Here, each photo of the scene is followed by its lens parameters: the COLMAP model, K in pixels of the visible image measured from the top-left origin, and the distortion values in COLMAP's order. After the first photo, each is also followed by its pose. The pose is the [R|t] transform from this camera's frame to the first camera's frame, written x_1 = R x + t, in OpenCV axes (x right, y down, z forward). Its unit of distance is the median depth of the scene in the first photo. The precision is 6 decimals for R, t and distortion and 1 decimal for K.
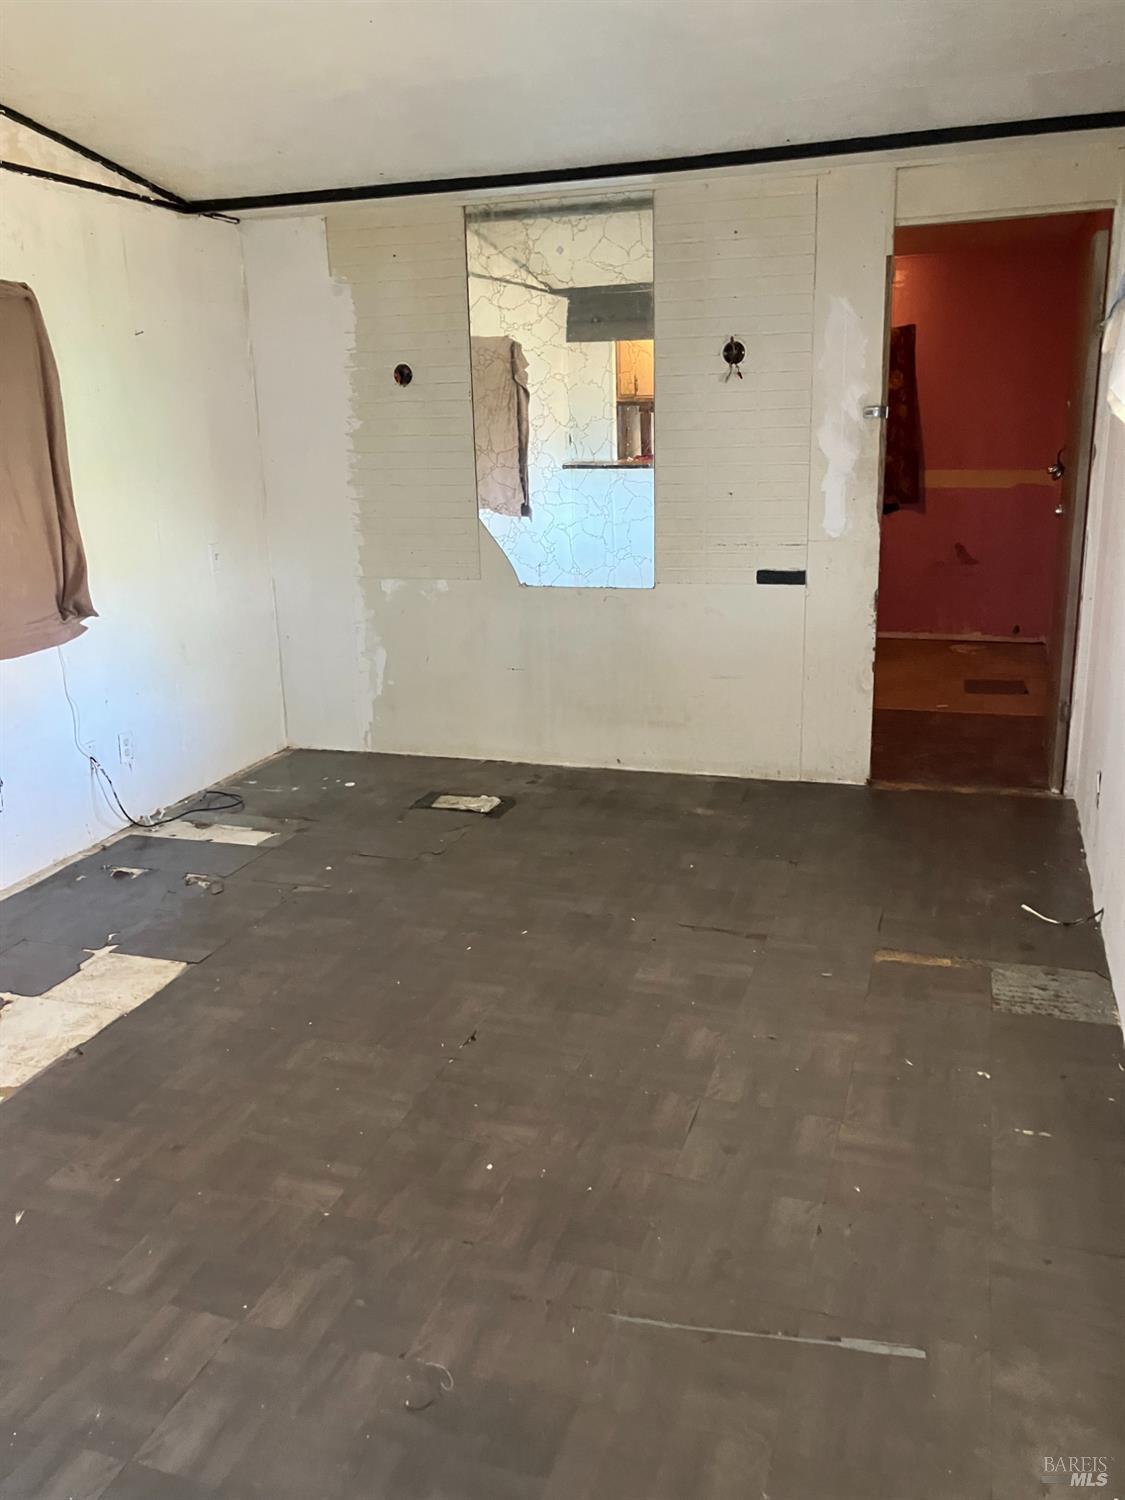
lens RADIAL K [[1229.8, 0, 563.0], [0, 1229.8, 758.7], [0, 0, 1]] dist [0.001704, -0.013022]
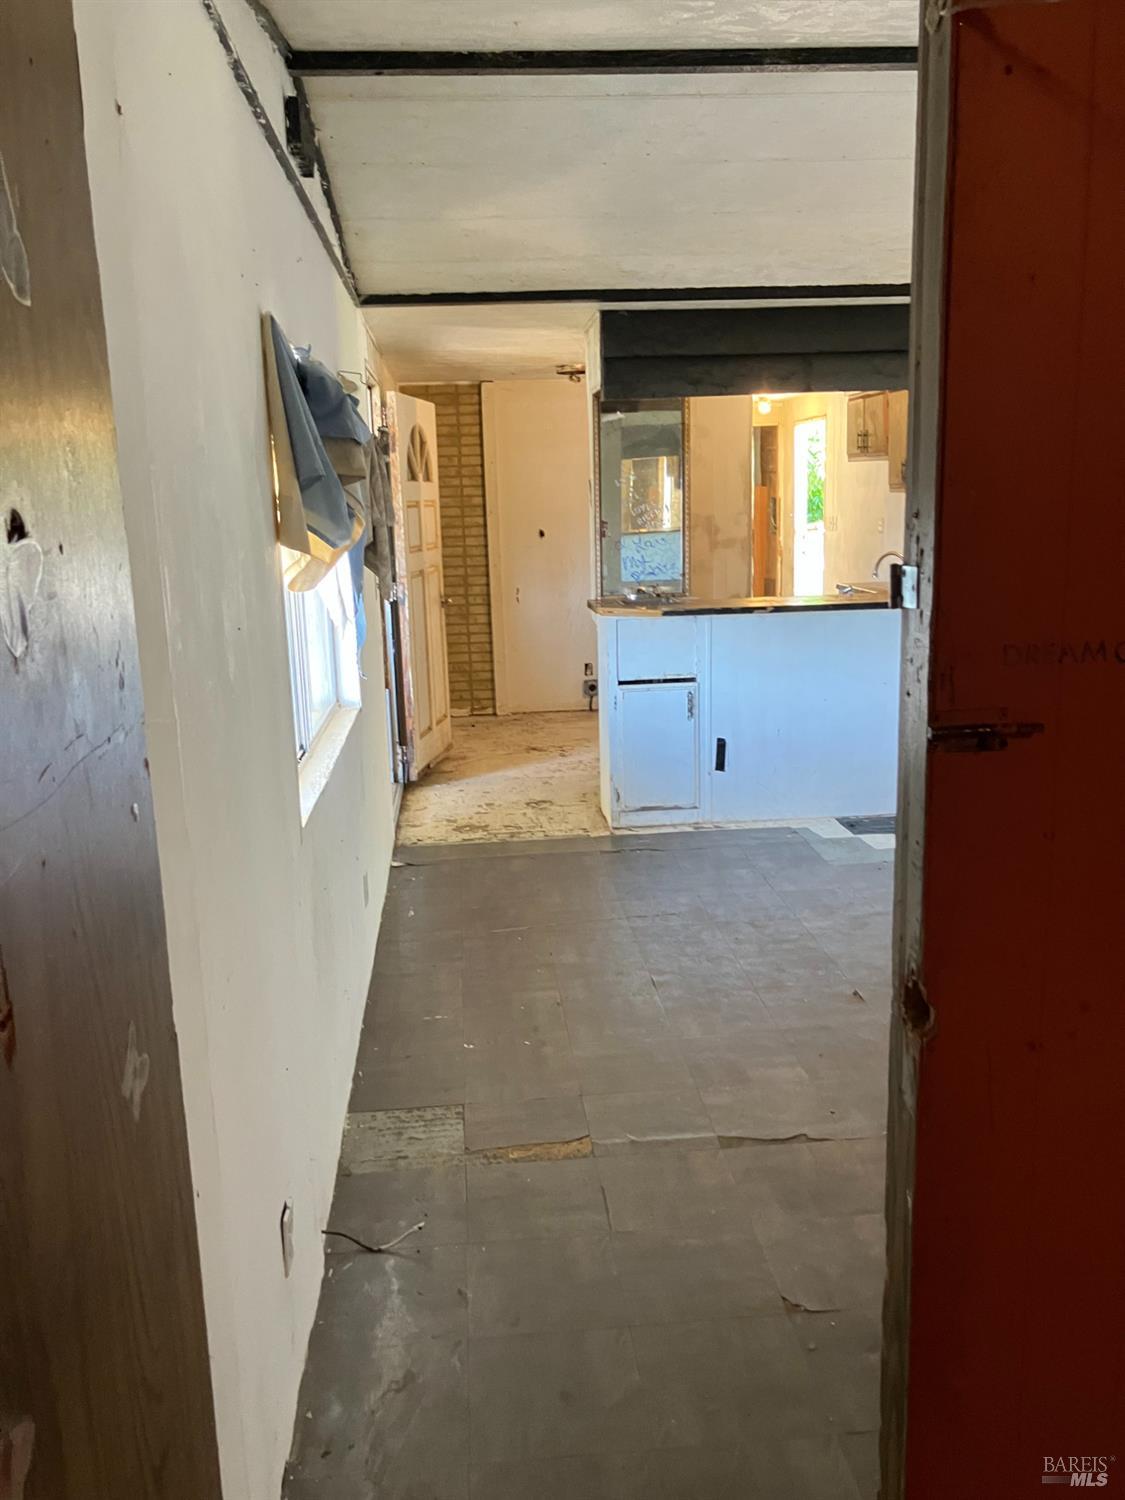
lens RADIAL K [[1229.8, 0, 563.0], [0, 1229.8, 758.7], [0, 0, 1]] dist [0.001704, -0.013022]
pose [[-0.916572, 0.144295, -0.372928, 0.416665], [-0.049246, 0.884789, 0.463383, -0.360496], [0.396826, 0.443089, -0.803866, 1.174817]]
